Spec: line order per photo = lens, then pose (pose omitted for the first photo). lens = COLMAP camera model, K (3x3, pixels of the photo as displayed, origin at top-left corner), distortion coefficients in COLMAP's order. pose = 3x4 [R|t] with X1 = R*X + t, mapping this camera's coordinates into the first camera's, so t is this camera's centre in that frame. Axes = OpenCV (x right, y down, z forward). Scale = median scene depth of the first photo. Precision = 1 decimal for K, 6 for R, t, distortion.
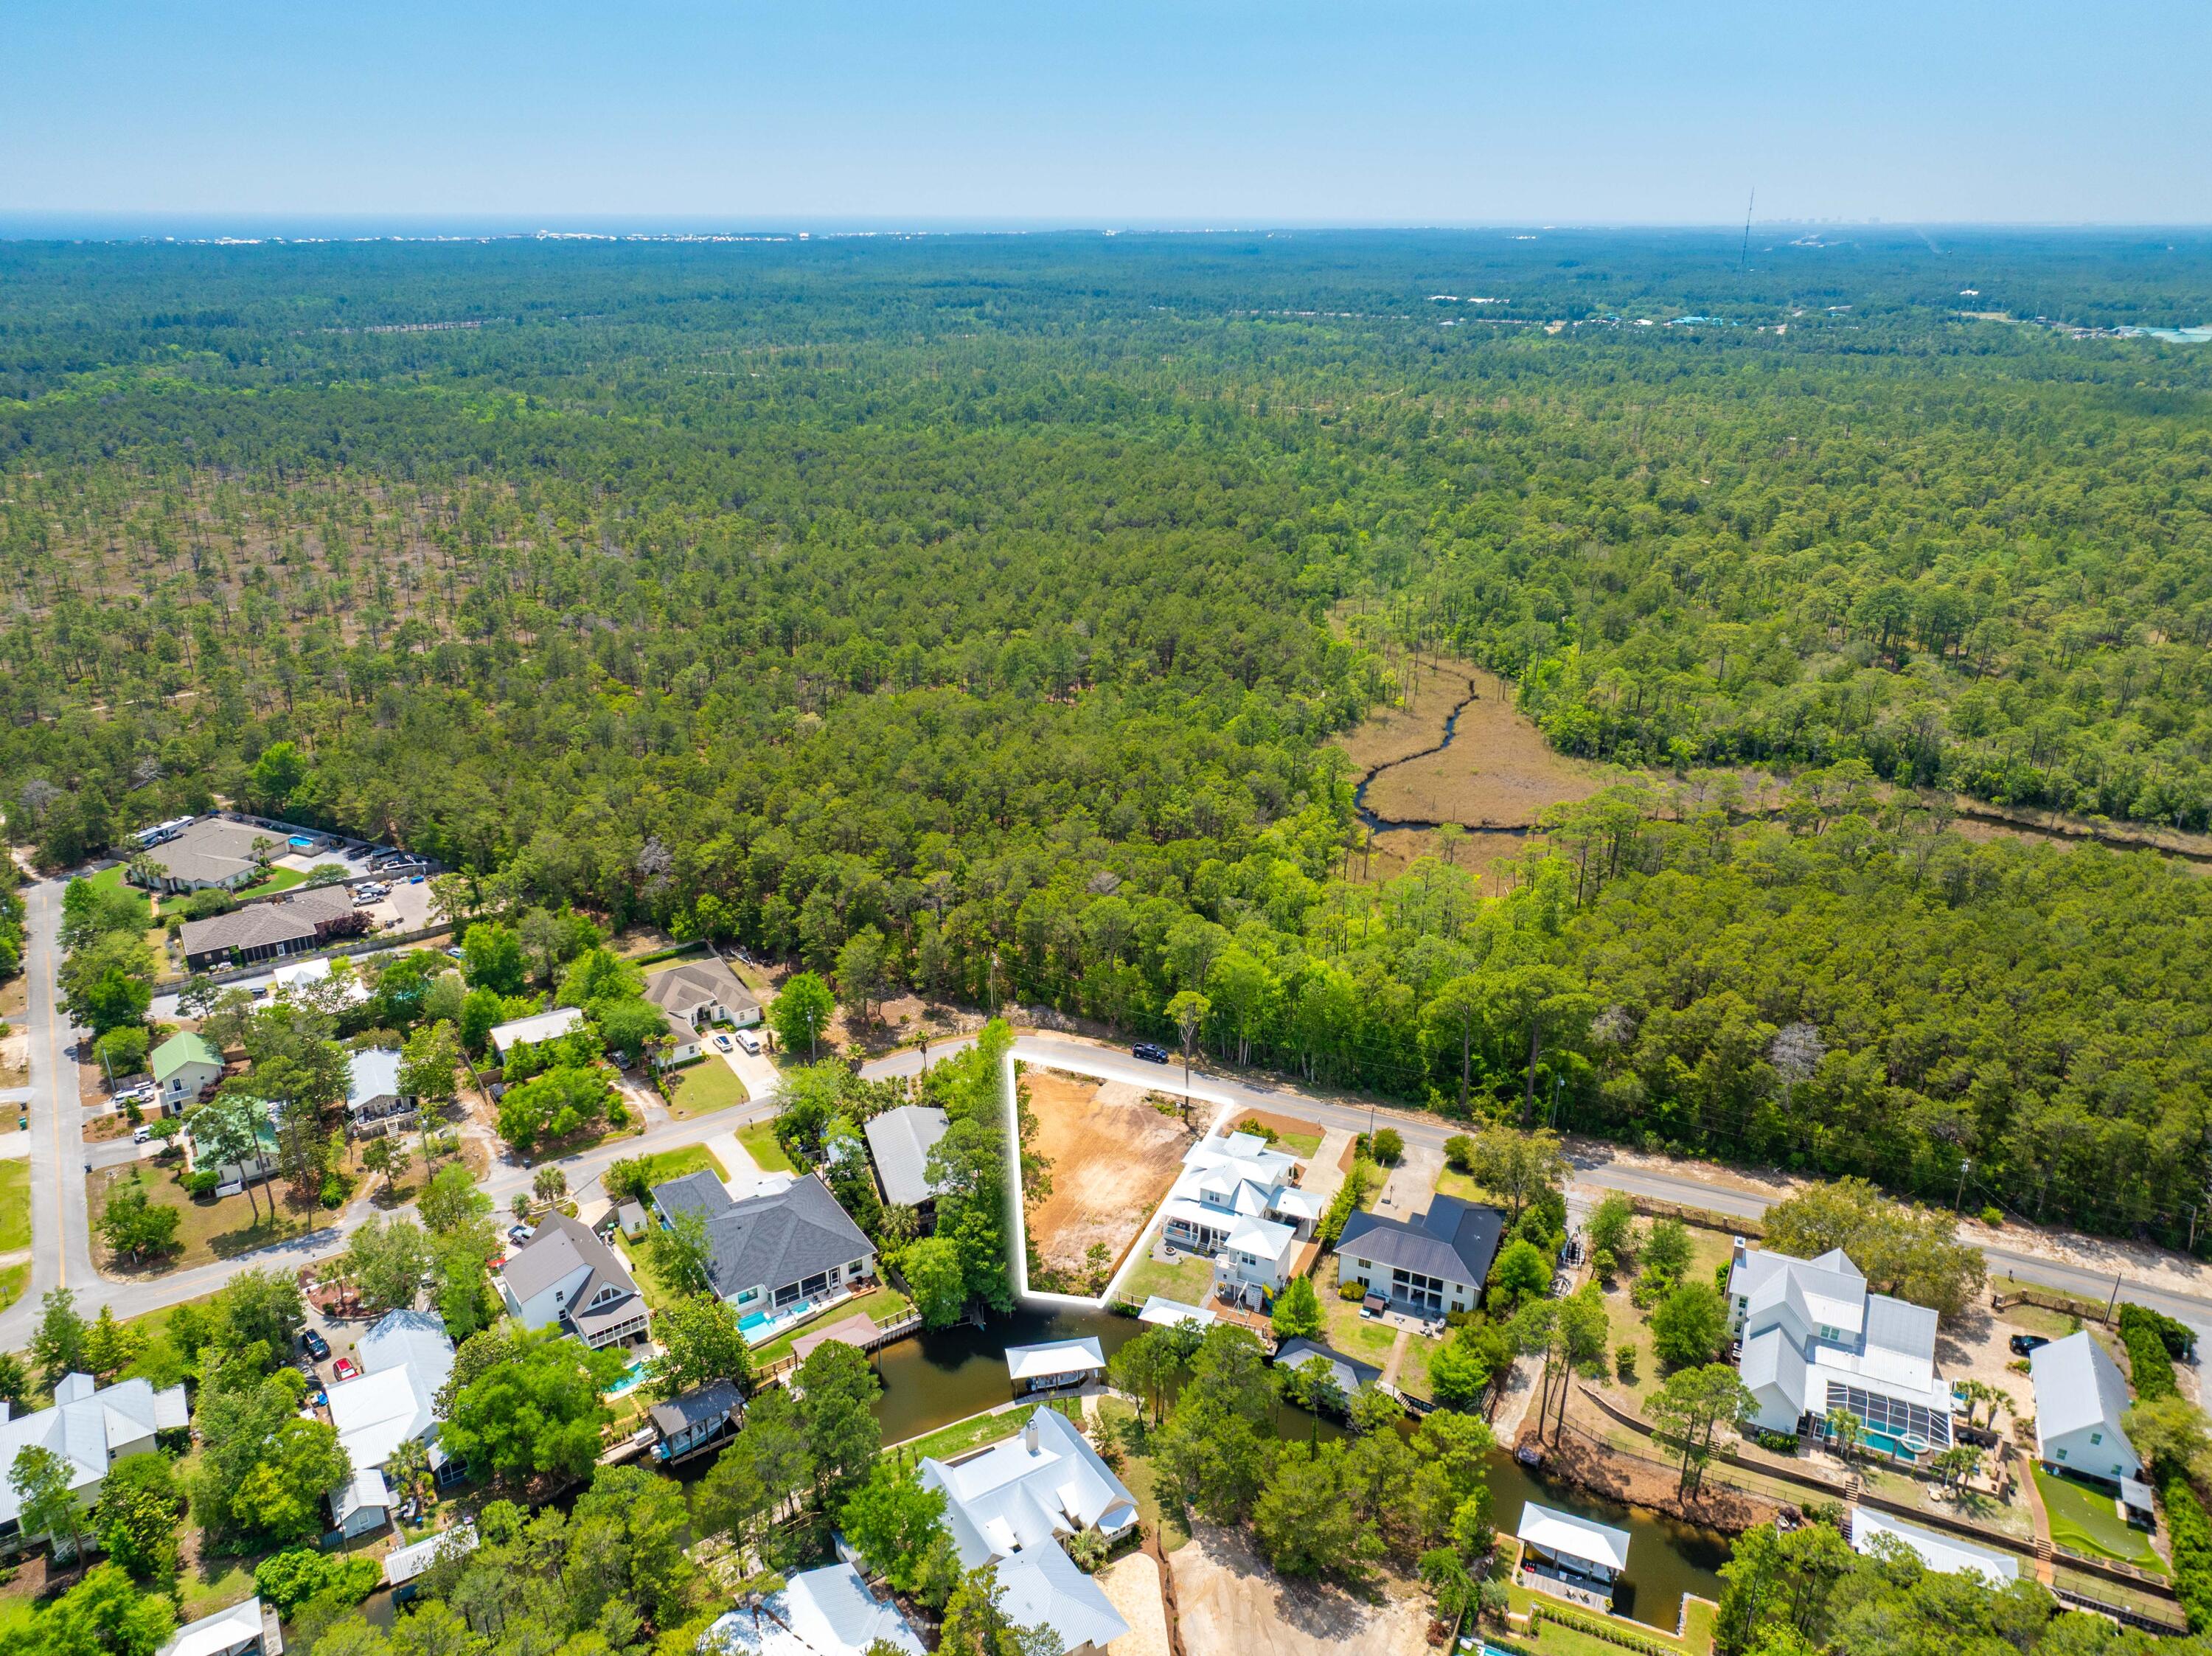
lens RADIAL K [[1545.3, 0, 1110.2], [0, 1545.3, 832.6], [0, 0, 1]] dist [-0.003409, 0.019958]
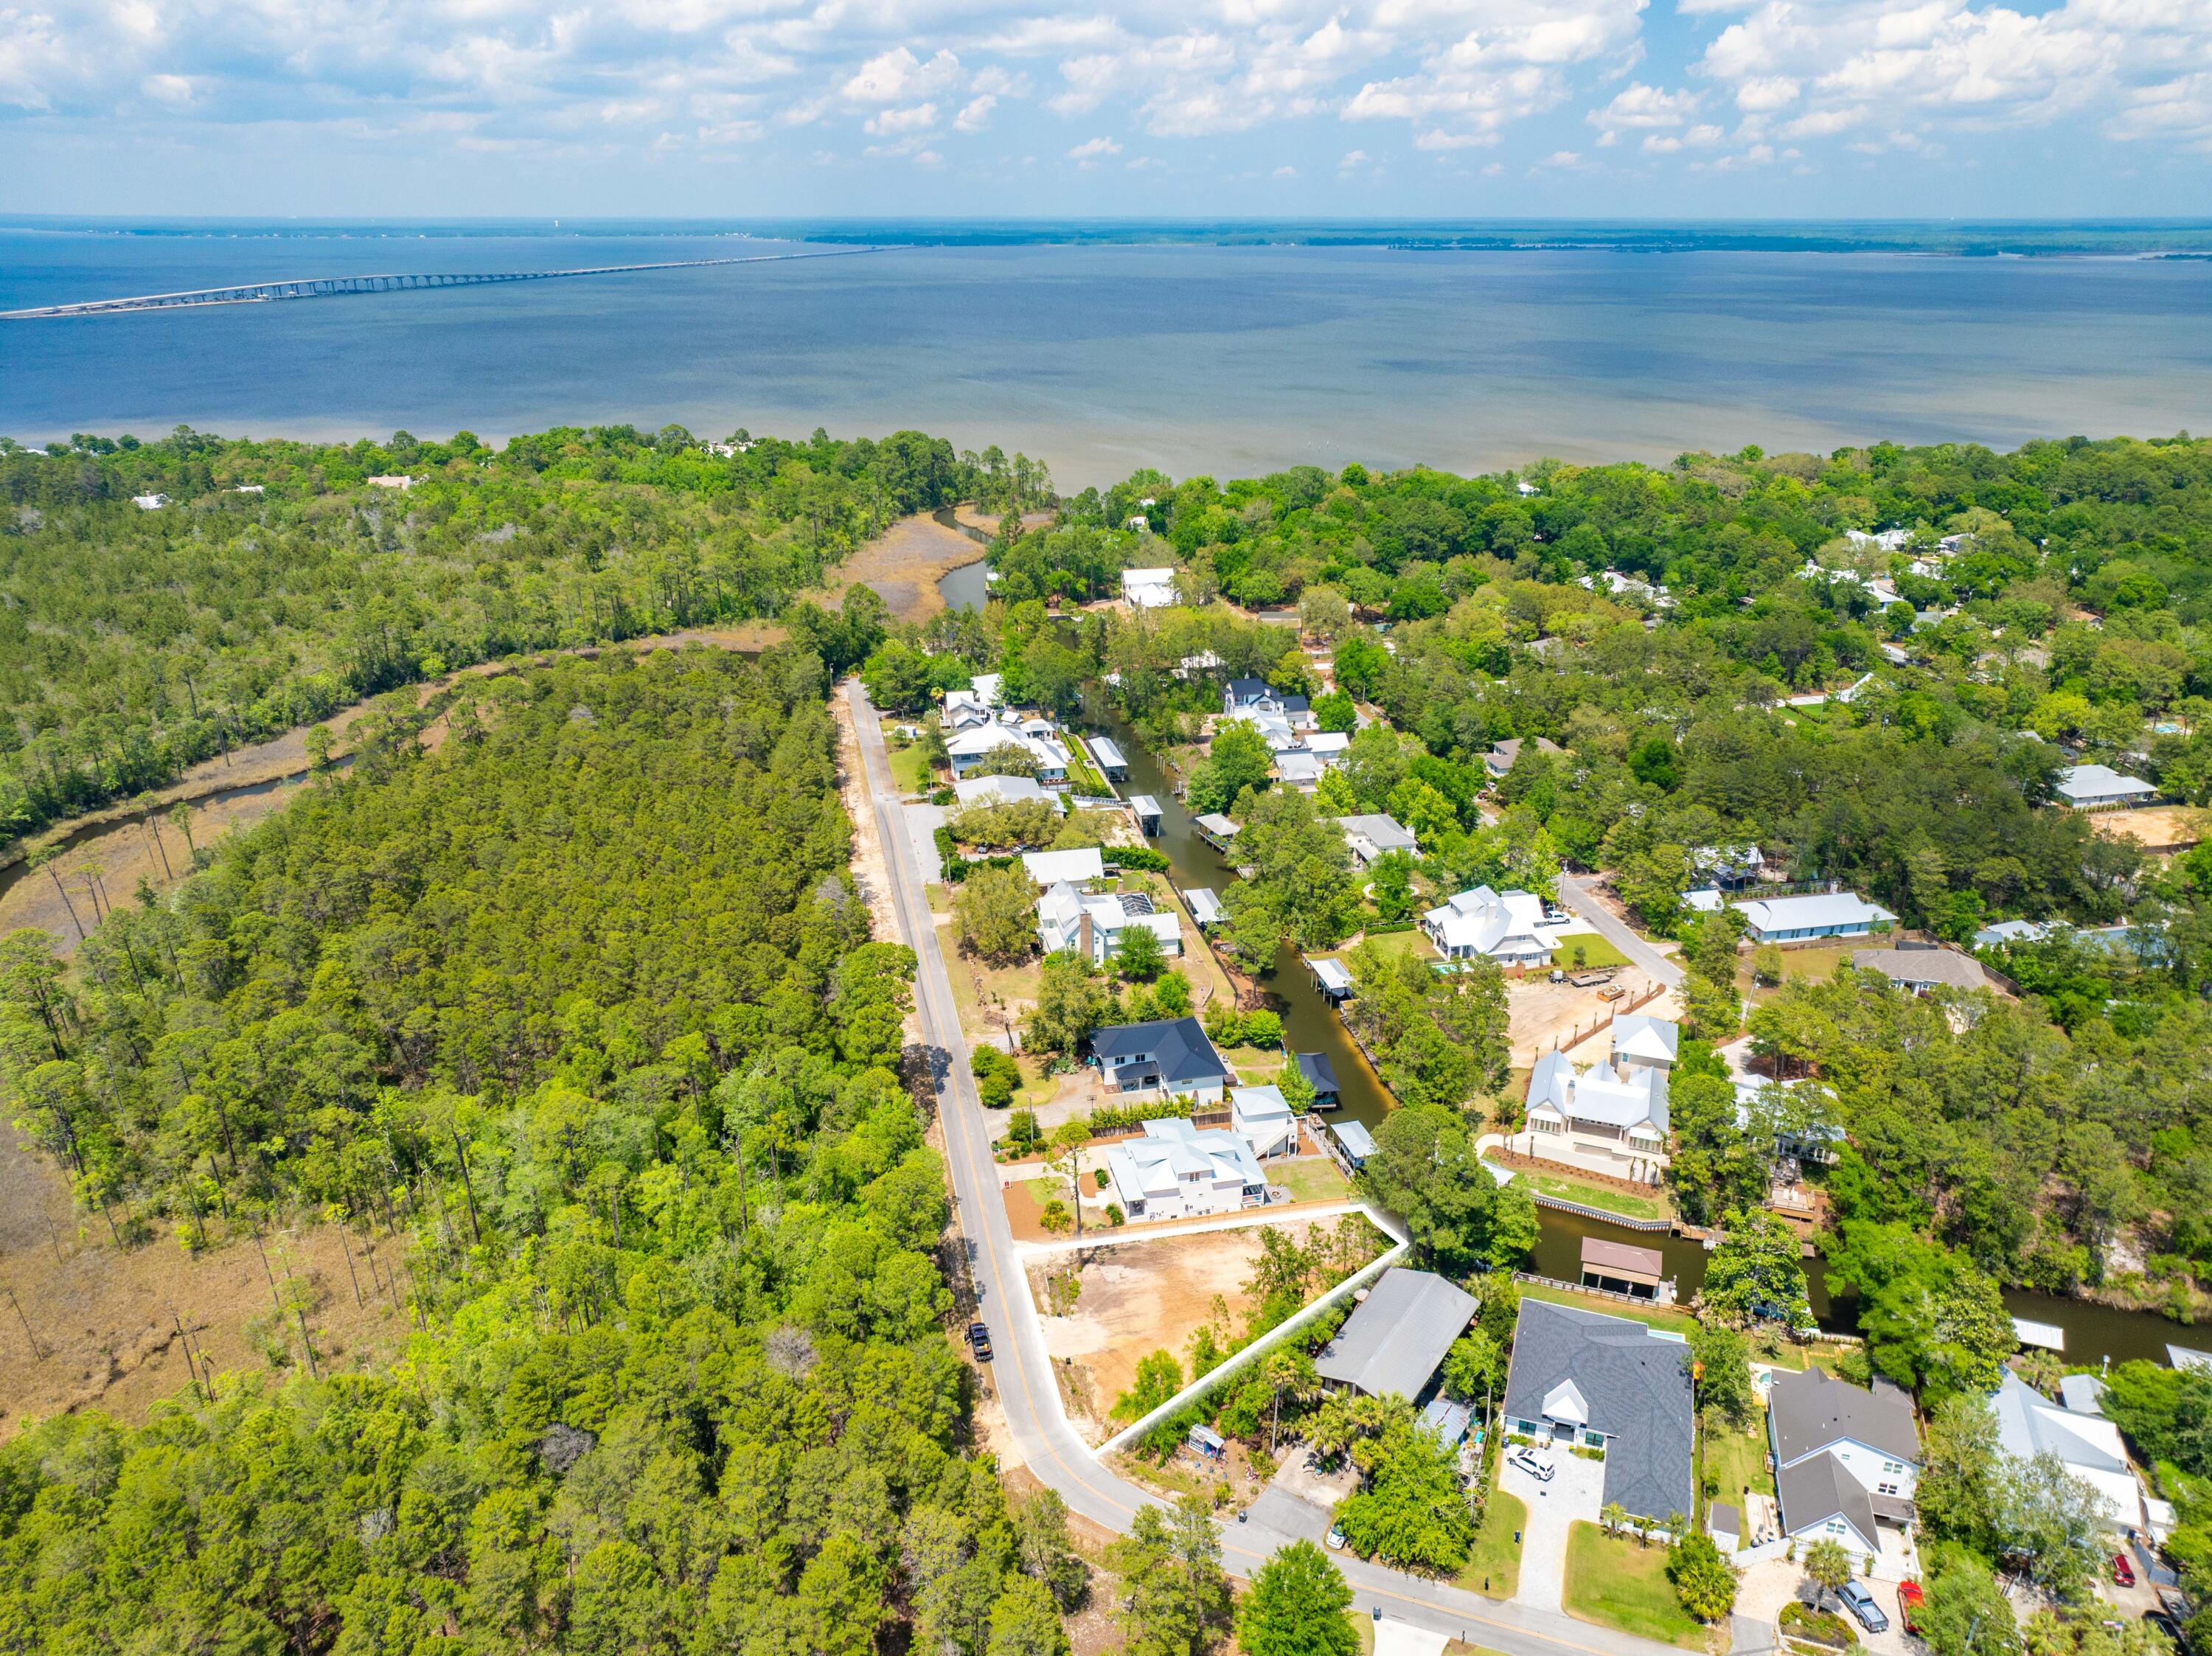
lens RADIAL K [[1541.7, 0, 1111.3], [0, 1541.7, 824.5], [0, 0, 1]] dist [0.002579, 0.005397]
pose [[-0.605617, -0.300541, 0.736820, -0.526990], [0.292680, 0.776906, 0.557455, -0.484223], [-0.739977, 0.553257, -0.382545, 1.195538]]
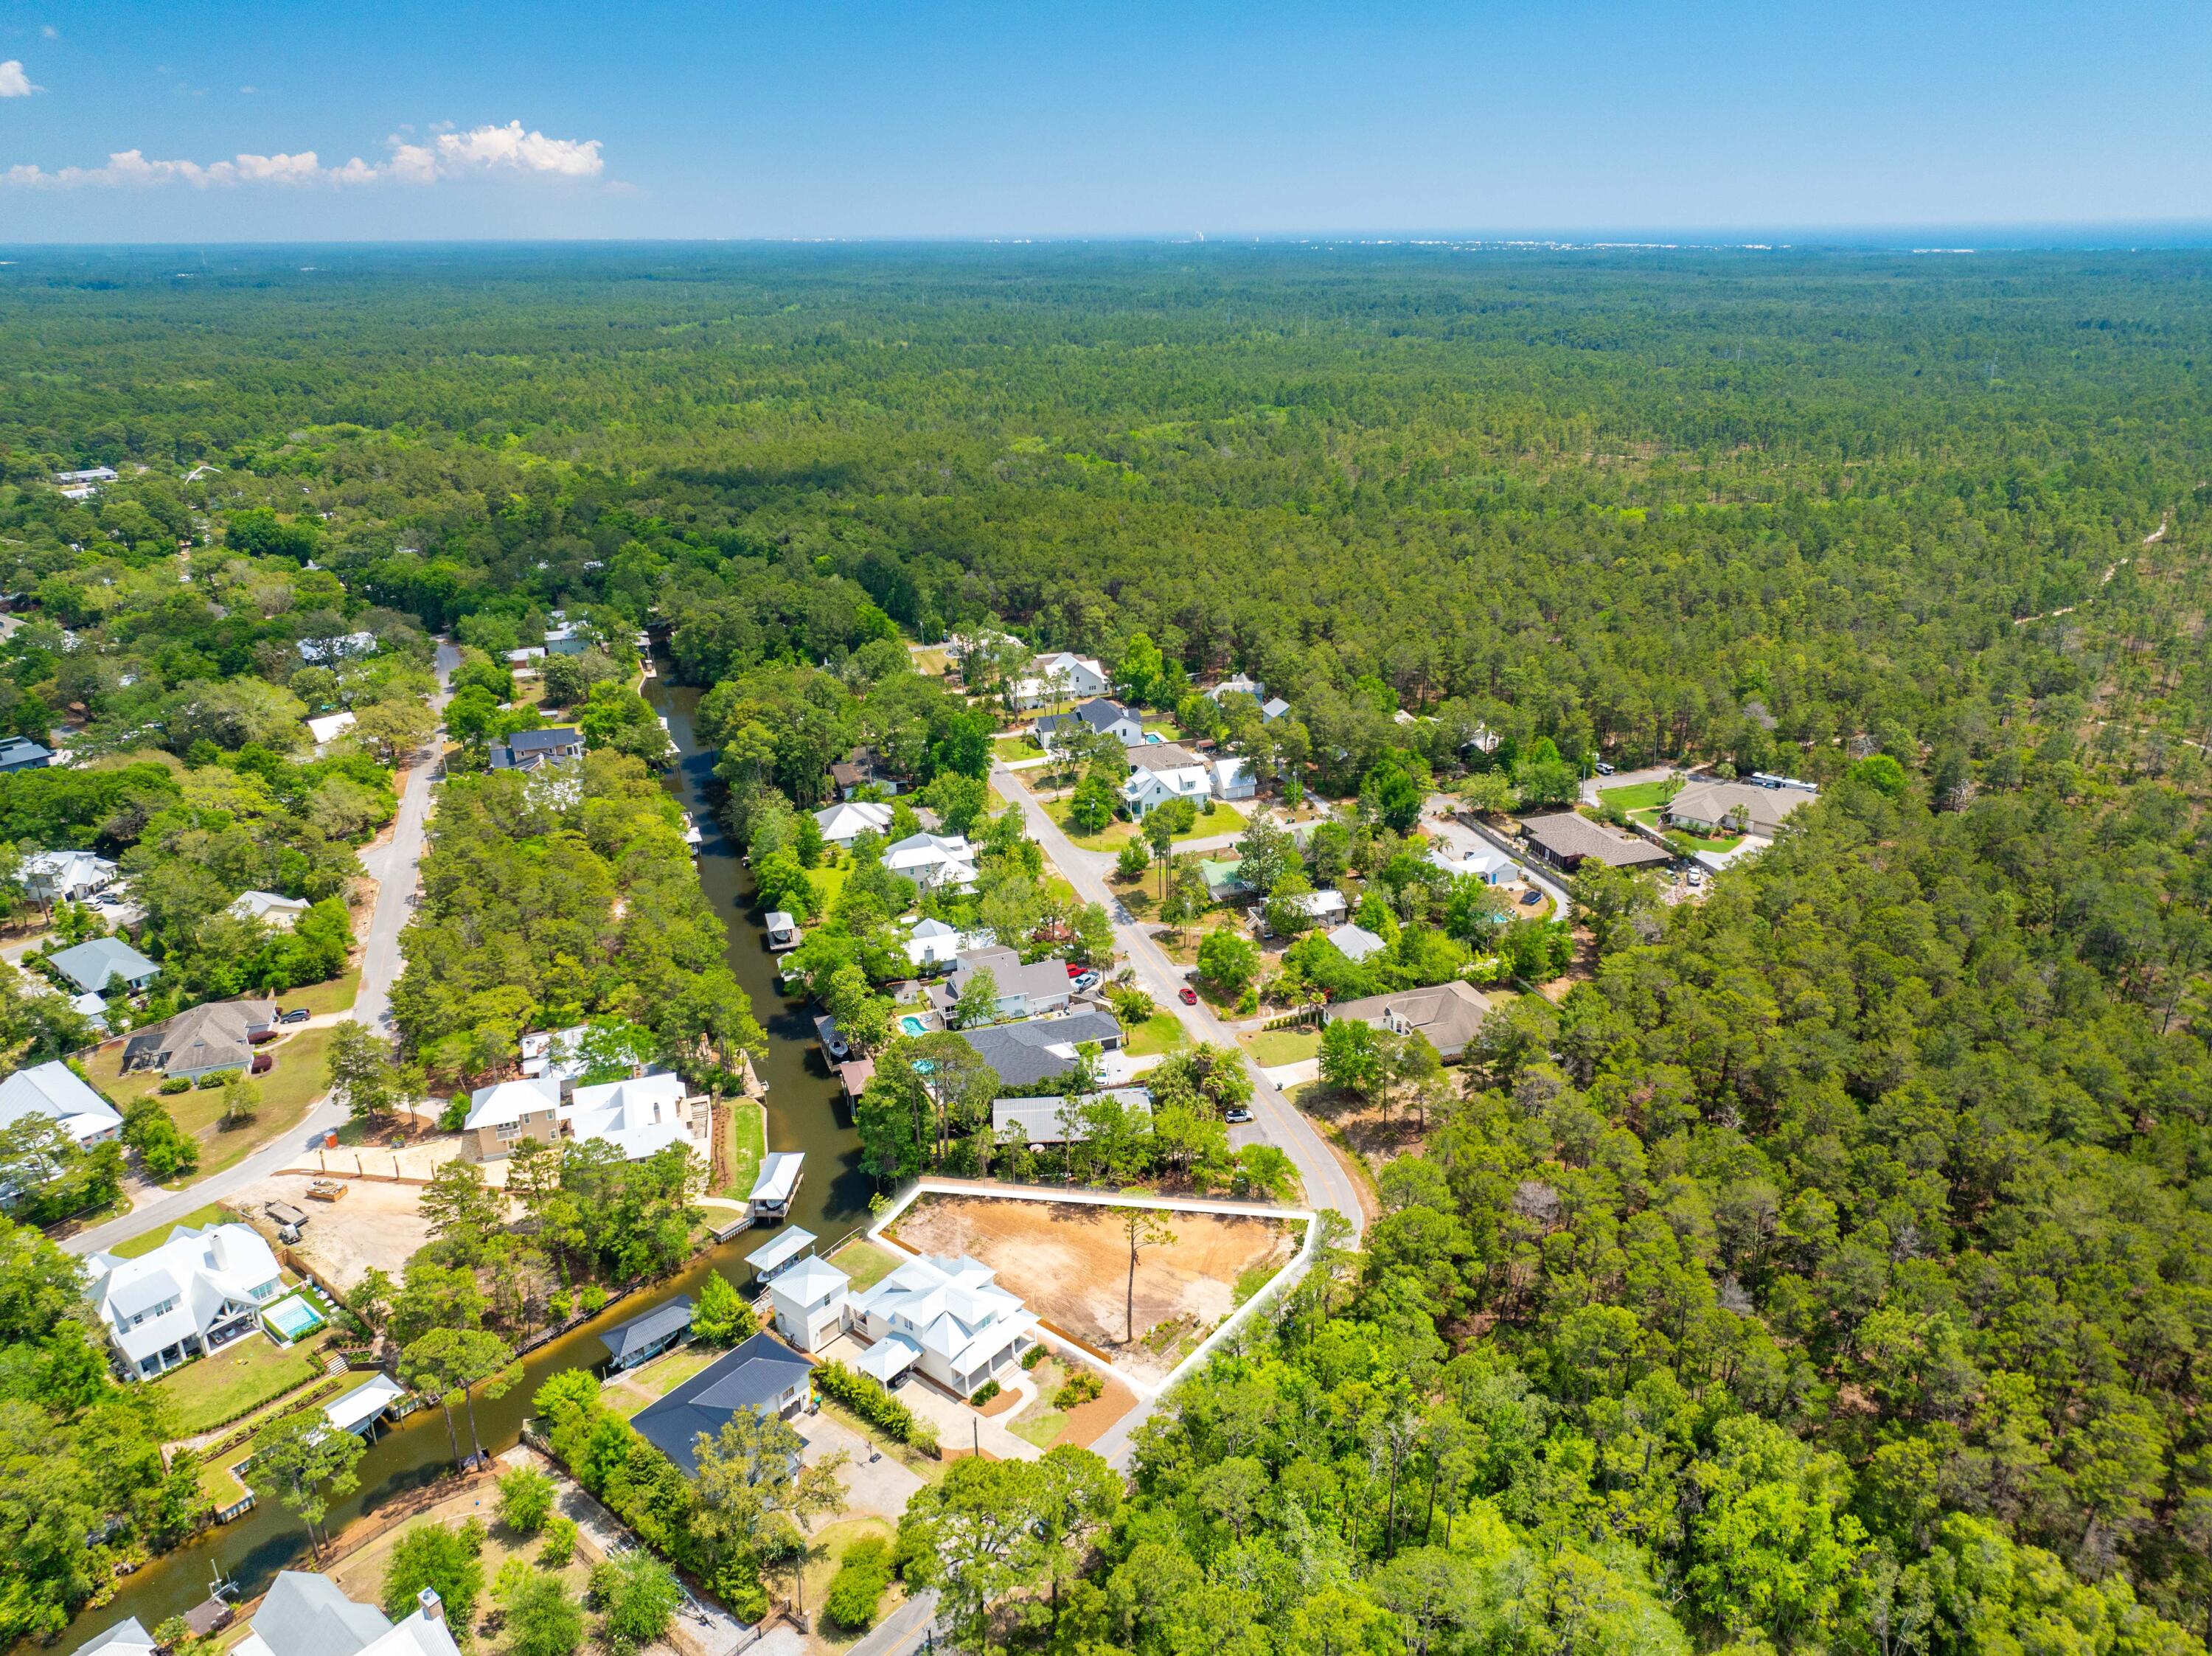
lens RADIAL K [[1528.7, 0, 1106.0], [0, 1528.7, 828.0], [0, 0, 1]] dist [0.009907, 0.002612]
pose [[-0.254006, 0.348891, -0.902084, 0.684597], [-0.352203, 0.835273, 0.422223, -0.370203], [0.900797, 0.424964, -0.089284, 0.960461]]
